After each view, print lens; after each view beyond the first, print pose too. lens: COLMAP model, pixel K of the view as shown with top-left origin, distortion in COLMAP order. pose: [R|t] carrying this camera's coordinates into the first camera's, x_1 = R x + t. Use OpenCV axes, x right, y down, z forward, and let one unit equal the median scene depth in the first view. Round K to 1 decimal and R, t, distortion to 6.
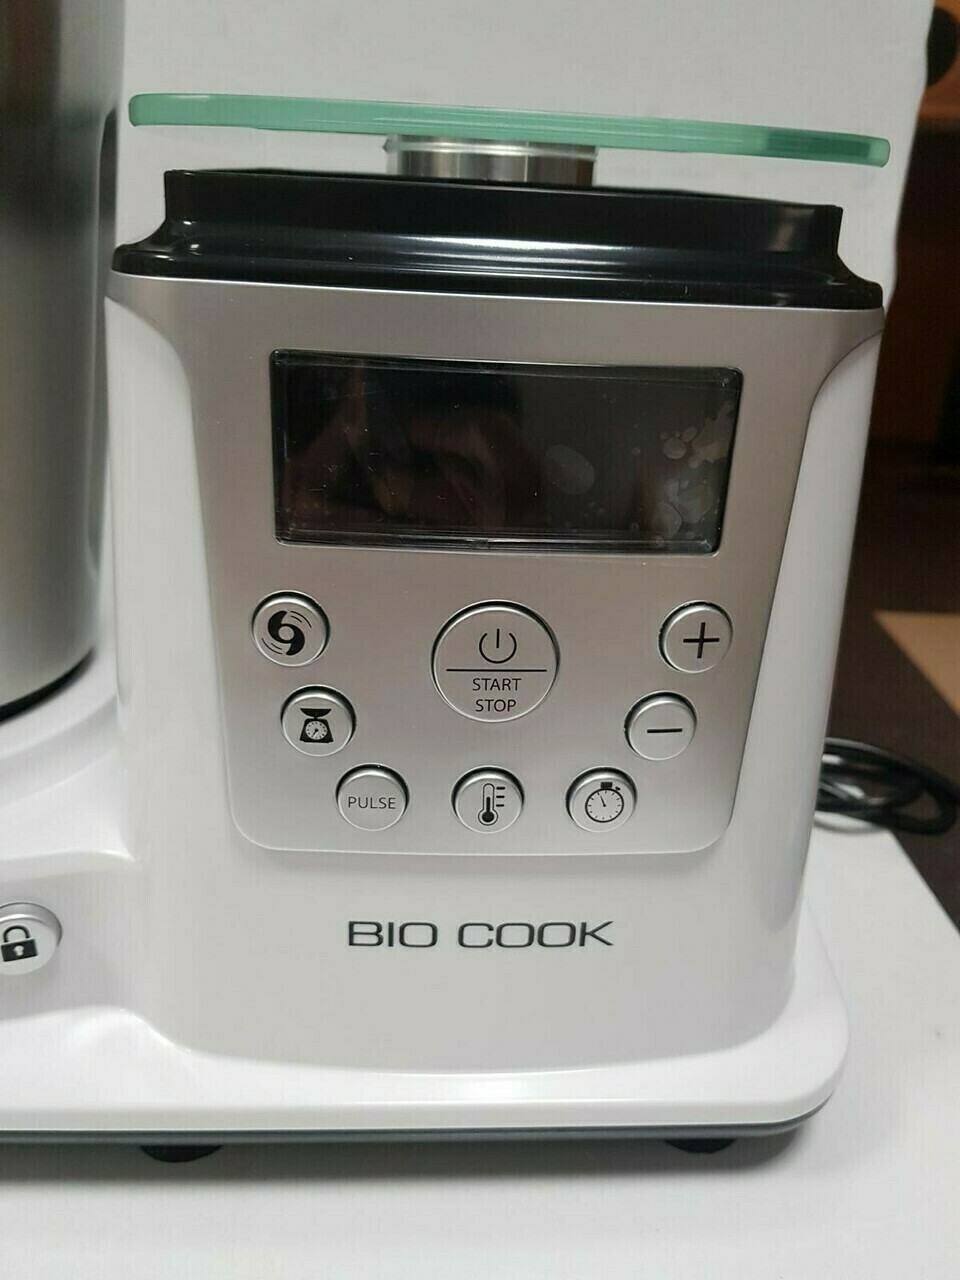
lens RADIAL K [[1029.5, 0, 509.9], [0, 1029.5, 643.1], [0, 0, 1]] dist [0.069466, -0.176751]
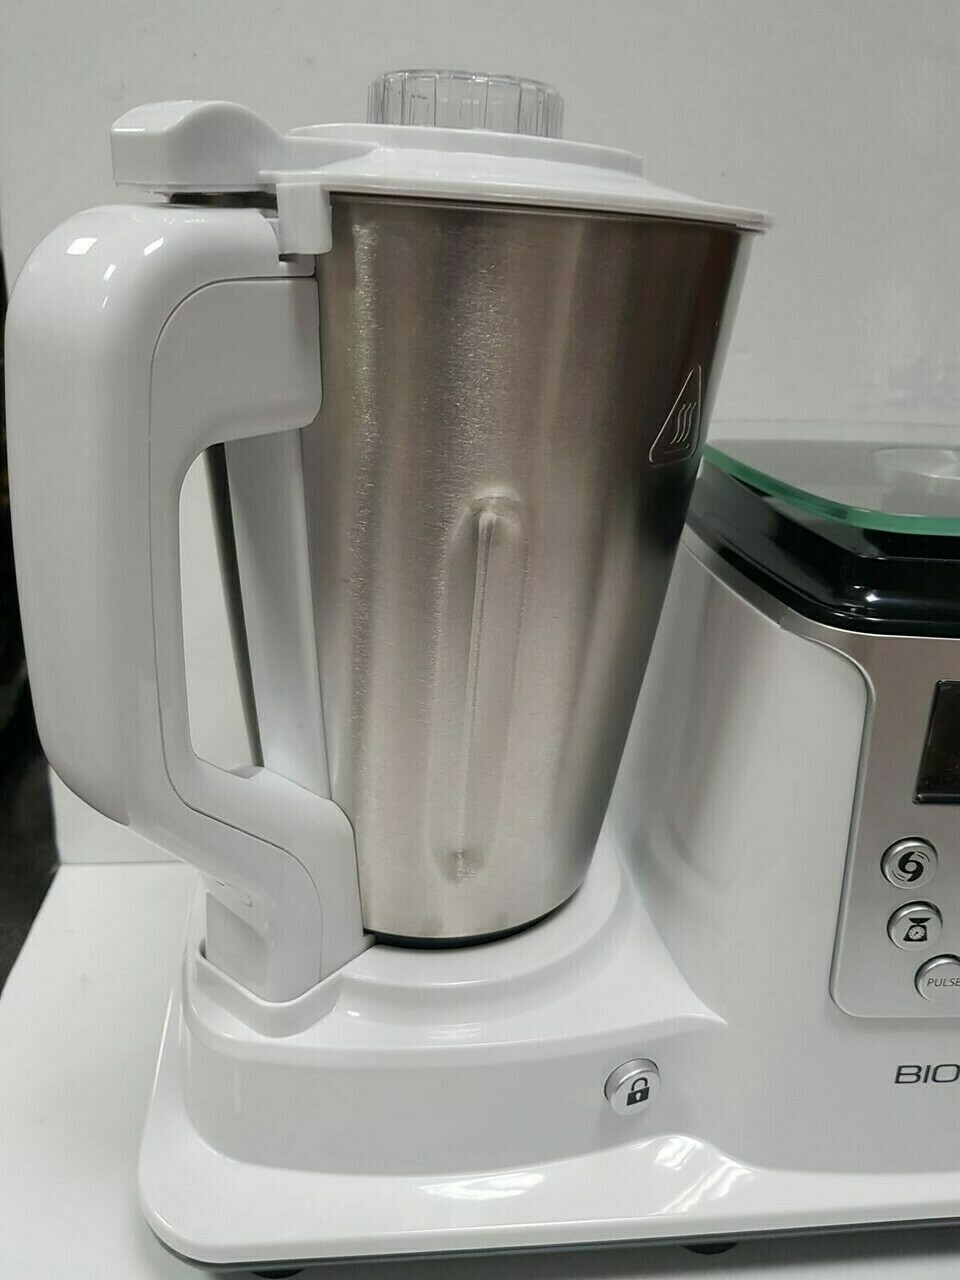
lens RADIAL K [[1009.6, 0, 480.0], [0, 1009.6, 640.0], [0, 0, 1]] dist [0.079935, -0.171837]
pose [[0.999297, -0.020317, 0.031513, -0.761400], [0.021644, 0.998868, -0.042353, -0.245260], [-0.030617, 0.043005, 0.998606, -0.324531]]
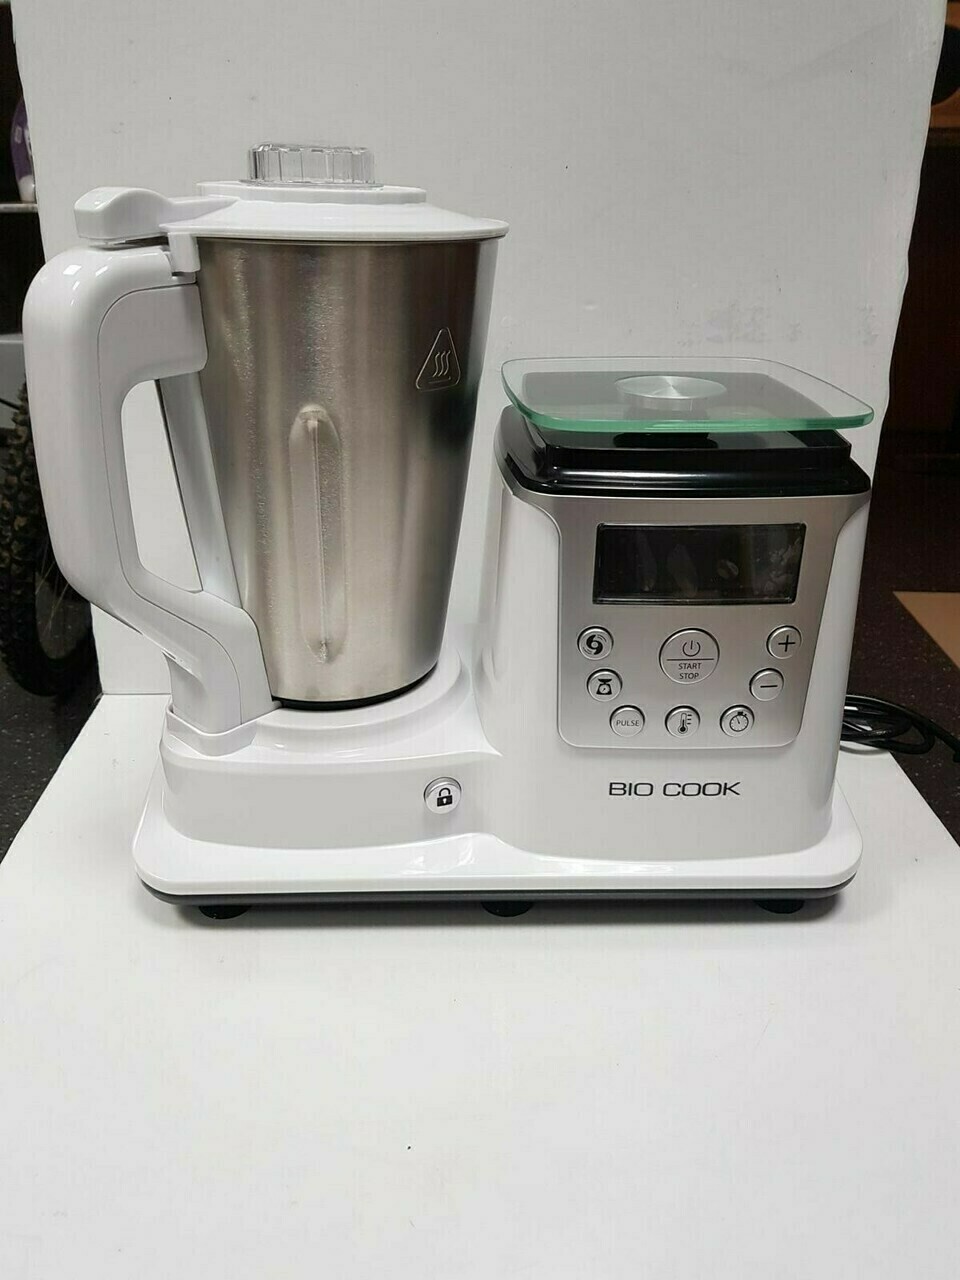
lens RADIAL K [[1009.6, 0, 480.0], [0, 1009.6, 640.0], [0, 0, 1]] dist [0.079935, -0.171837]
pose [[0.998611, -0.021562, -0.048072, -0.327827], [0.022570, 0.999535, 0.020519, -0.063781], [0.047607, -0.021576, 0.998633, -1.064264]]
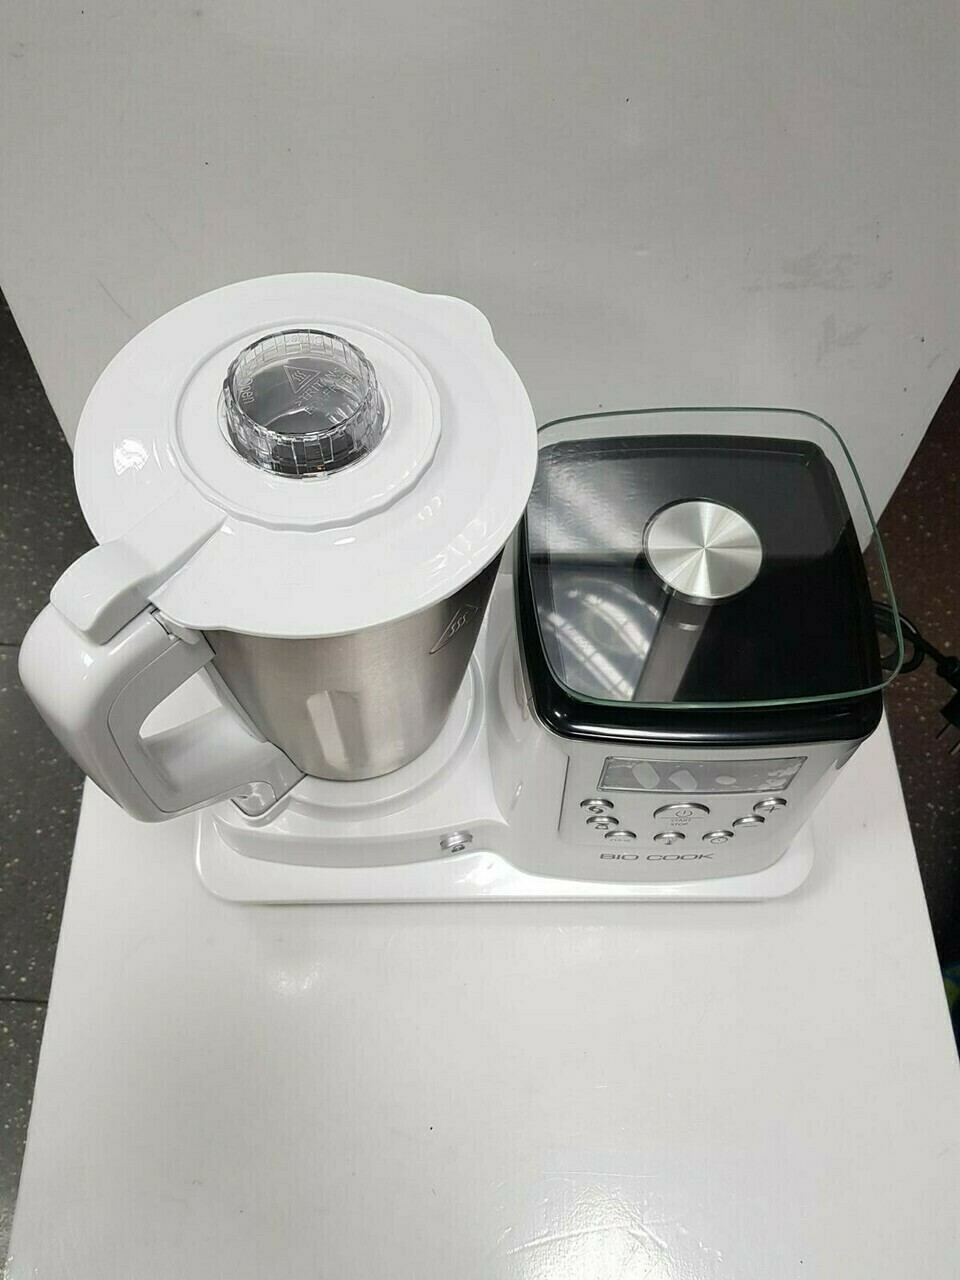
lens RADIAL K [[1009.6, 0, 480.0], [0, 1009.6, 640.0], [0, 0, 1]] dist [0.079935, -0.171837]
pose [[0.997658, 0.038948, -0.056223, -0.339856], [0.002300, 0.802455, 0.596708, -1.593854], [0.068356, -0.595440, 0.800487, -0.618482]]
